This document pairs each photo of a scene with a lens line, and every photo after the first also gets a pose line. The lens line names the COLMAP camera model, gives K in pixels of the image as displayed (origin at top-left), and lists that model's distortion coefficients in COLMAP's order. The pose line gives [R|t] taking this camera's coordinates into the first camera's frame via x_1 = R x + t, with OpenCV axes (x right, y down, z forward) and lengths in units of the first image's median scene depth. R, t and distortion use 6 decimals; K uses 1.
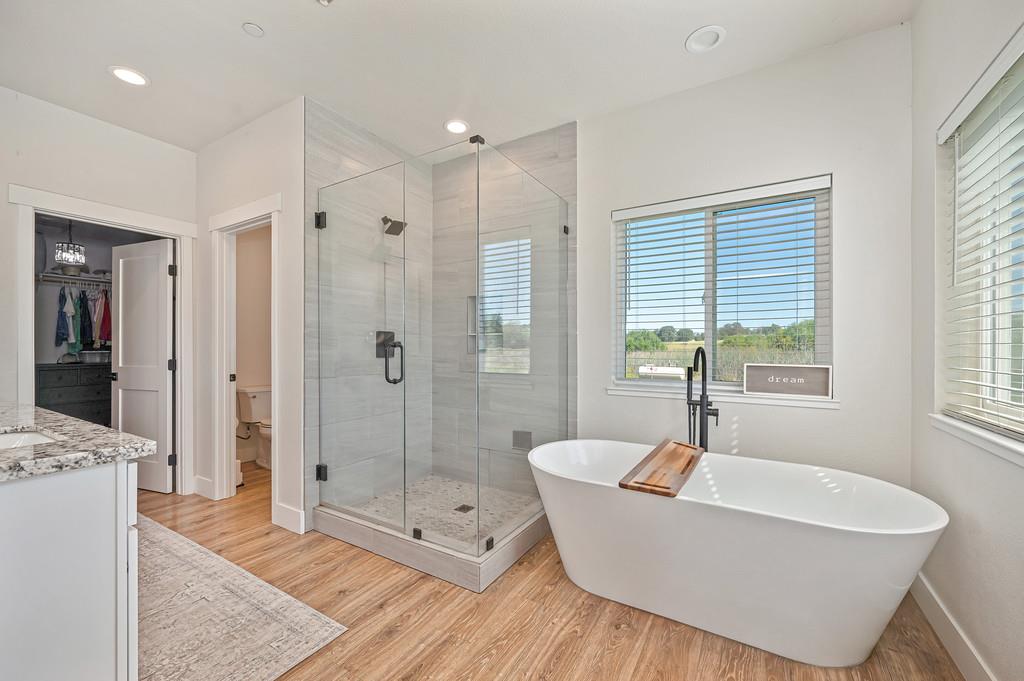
lens RADIAL K [[403.9, 0, 512.0], [0, 403.9, 340.5], [0, 0, 1]] dist [0.001115, -0.000010]
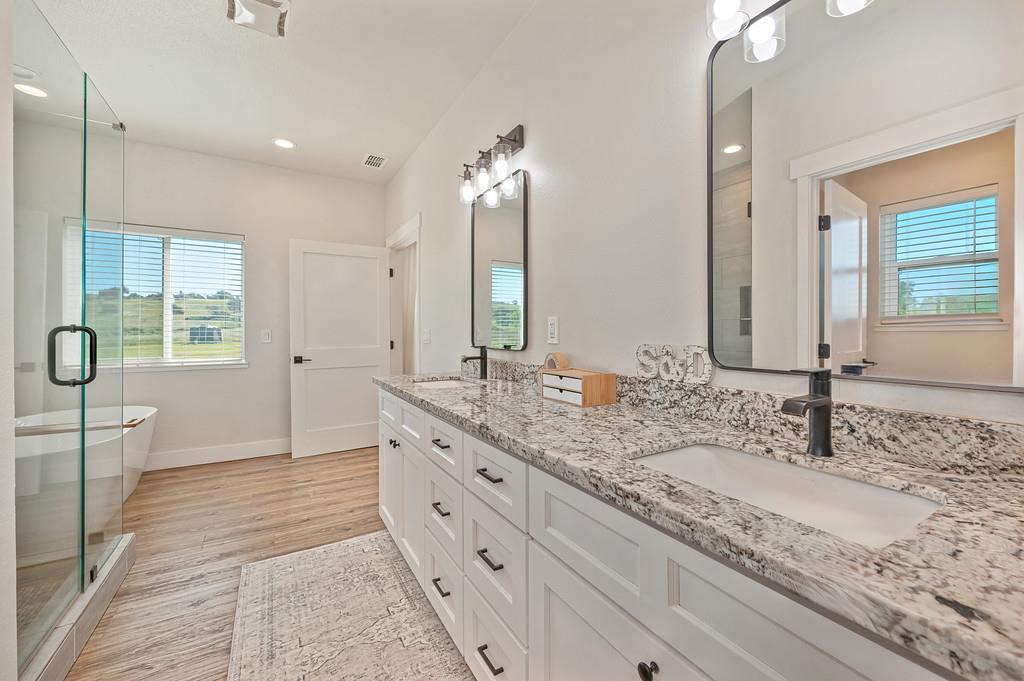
lens RADIAL K [[403.9, 0, 512.0], [0, 403.9, 340.5], [0, 0, 1]] dist [0.001115, -0.000010]
pose [[-0.881444, -0.007510, 0.472228, -1.416675], [-0.004316, 0.999960, 0.007846, 0.024604], [-0.472268, 0.004877, -0.881441, 1.417851]]
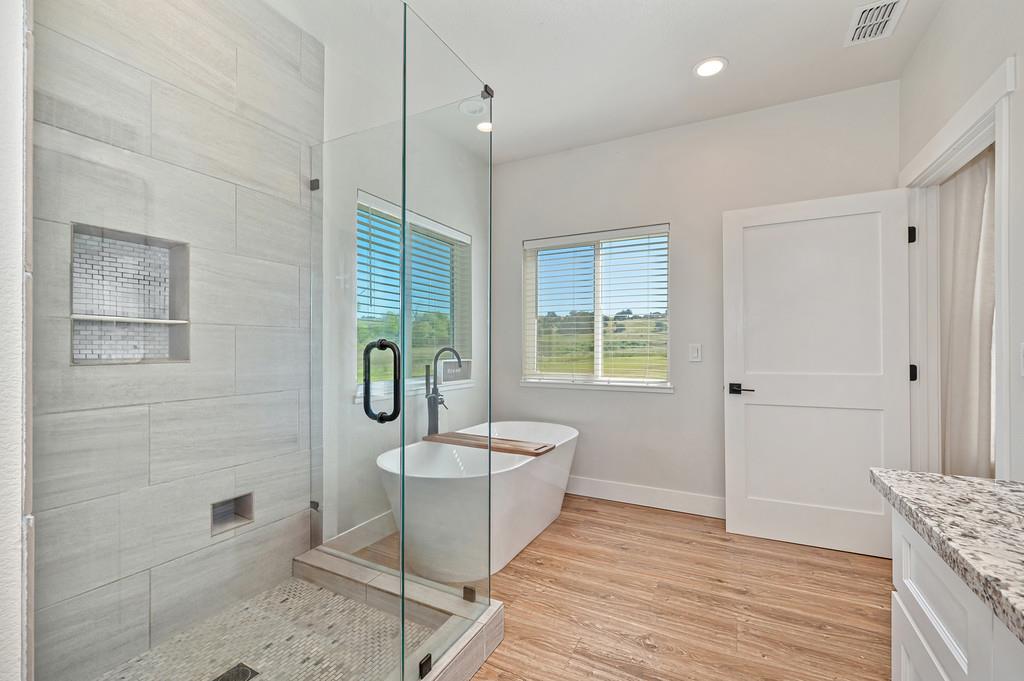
lens RADIAL K [[446.7, 0, 512.0], [0, 446.7, 340.5], [0, 0, 1]] dist [0.001372, -0.000085]
pose [[-0.074940, 0.013225, 0.997100, -1.012236], [-0.015164, 0.999781, -0.014400, 0.013217], [-0.997073, -0.016200, -0.074723, 1.047279]]
